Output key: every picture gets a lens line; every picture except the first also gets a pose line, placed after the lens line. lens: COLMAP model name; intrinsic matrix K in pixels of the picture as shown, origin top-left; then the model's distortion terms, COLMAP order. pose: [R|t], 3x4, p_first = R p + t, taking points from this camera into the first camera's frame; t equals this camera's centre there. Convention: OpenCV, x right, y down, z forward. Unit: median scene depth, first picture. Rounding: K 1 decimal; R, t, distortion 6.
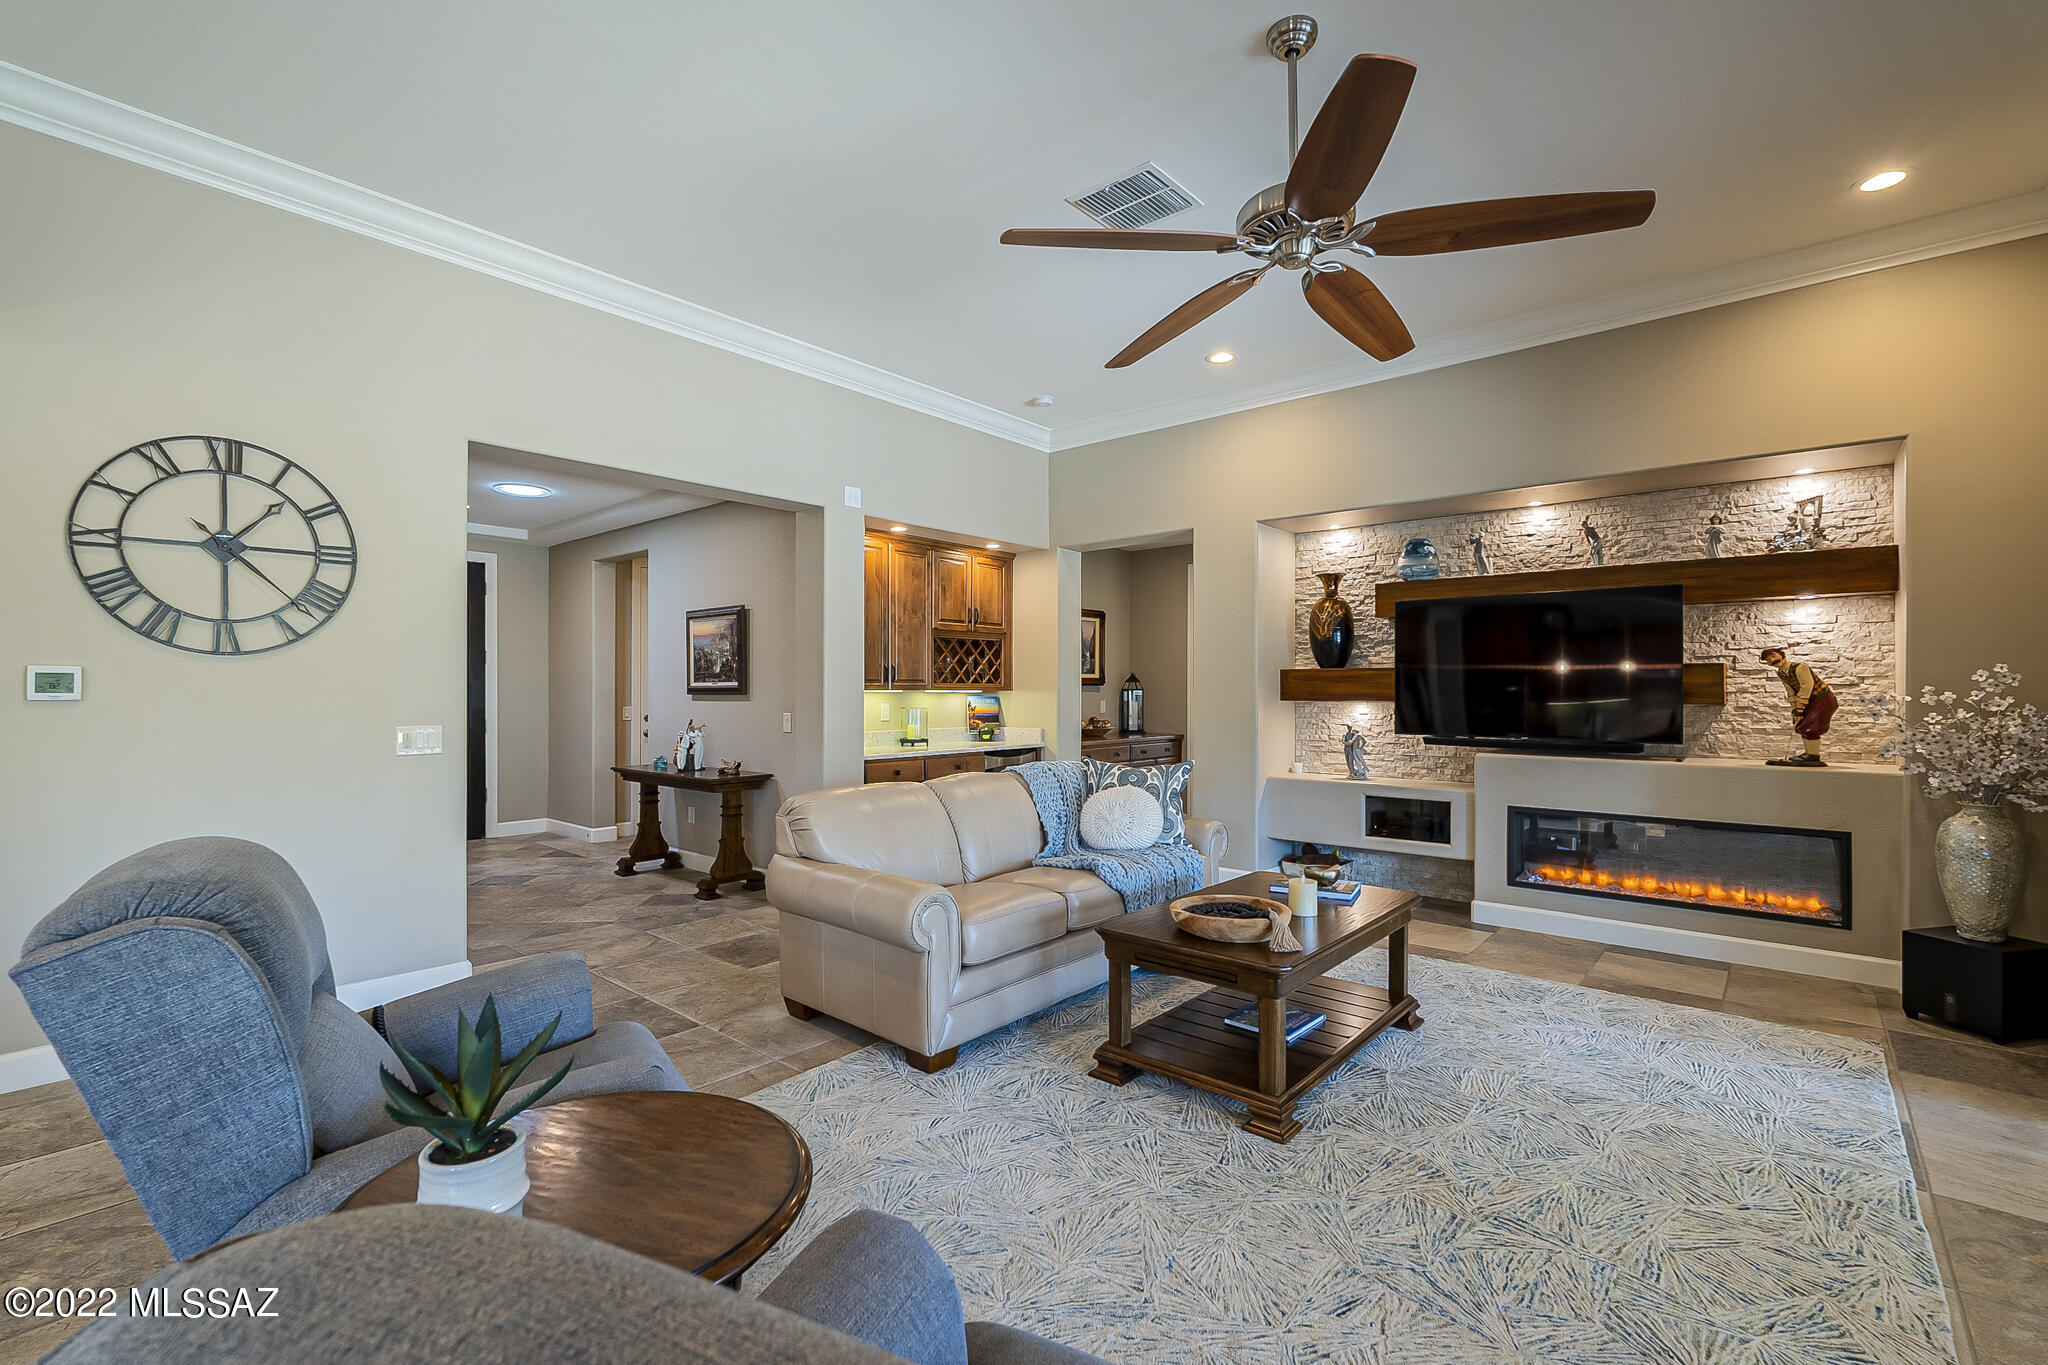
lens RADIAL K [[897.3, 0, 1028.6], [0, 897.3, 683.0], [0, 0, 1]] dist [-0.001867, 0.000134]
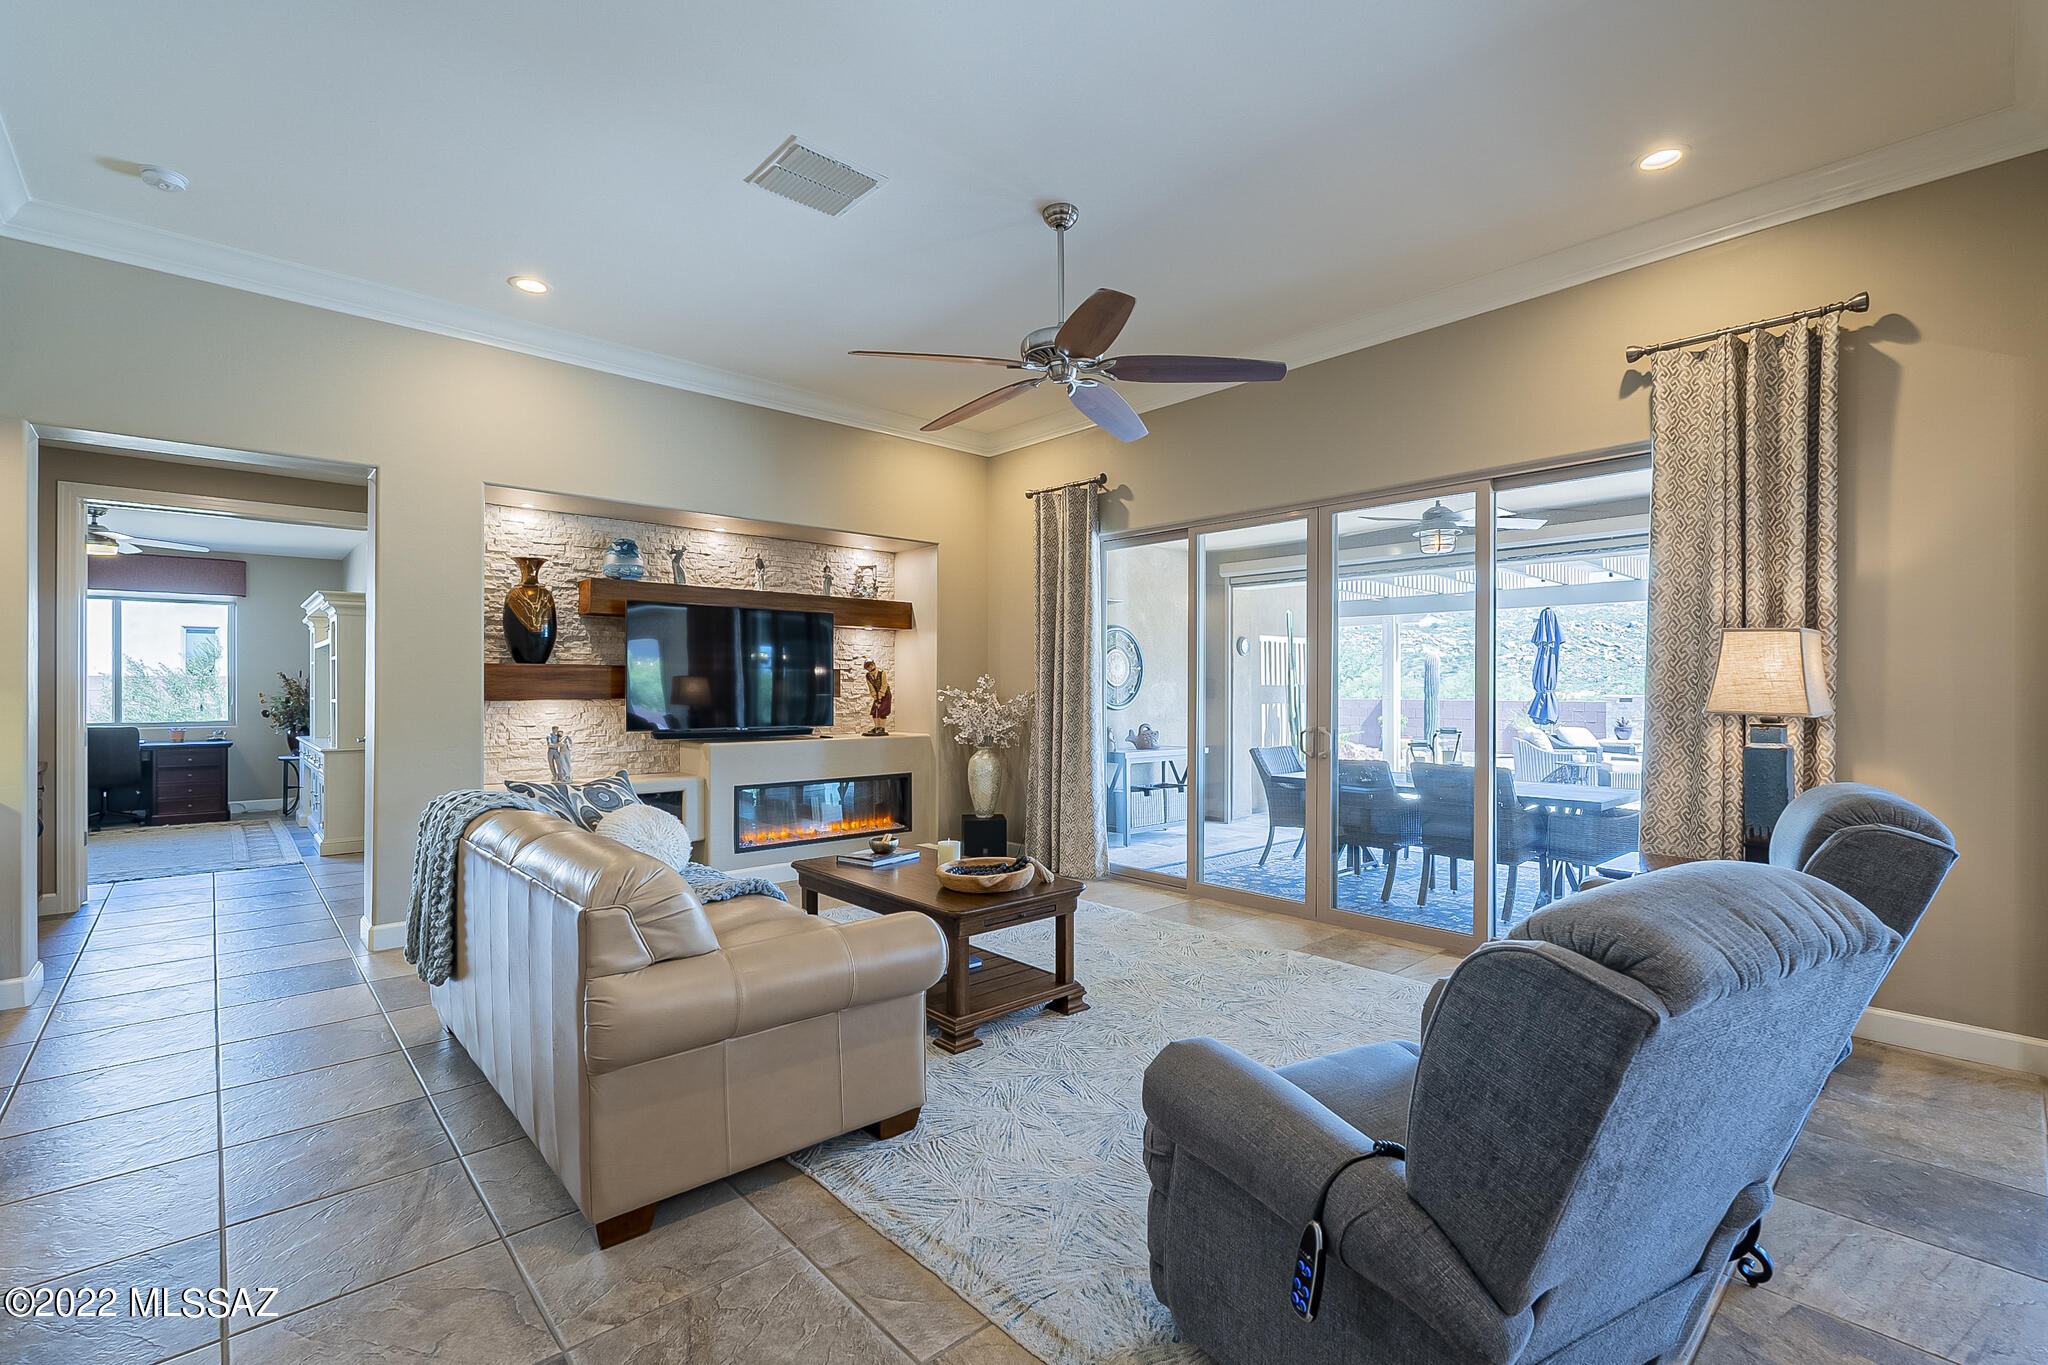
lens RADIAL K [[897.3, 0, 1021.0], [0, 897.3, 687.2], [0, 0, 1]] dist [-0.001867, 0.000134]
pose [[0.125950, -0.000599, 0.992036, -0.618846], [-0.008233, 0.999965, 0.001649, 0.002169], [-0.992002, -0.008375, 0.125941, 0.506255]]
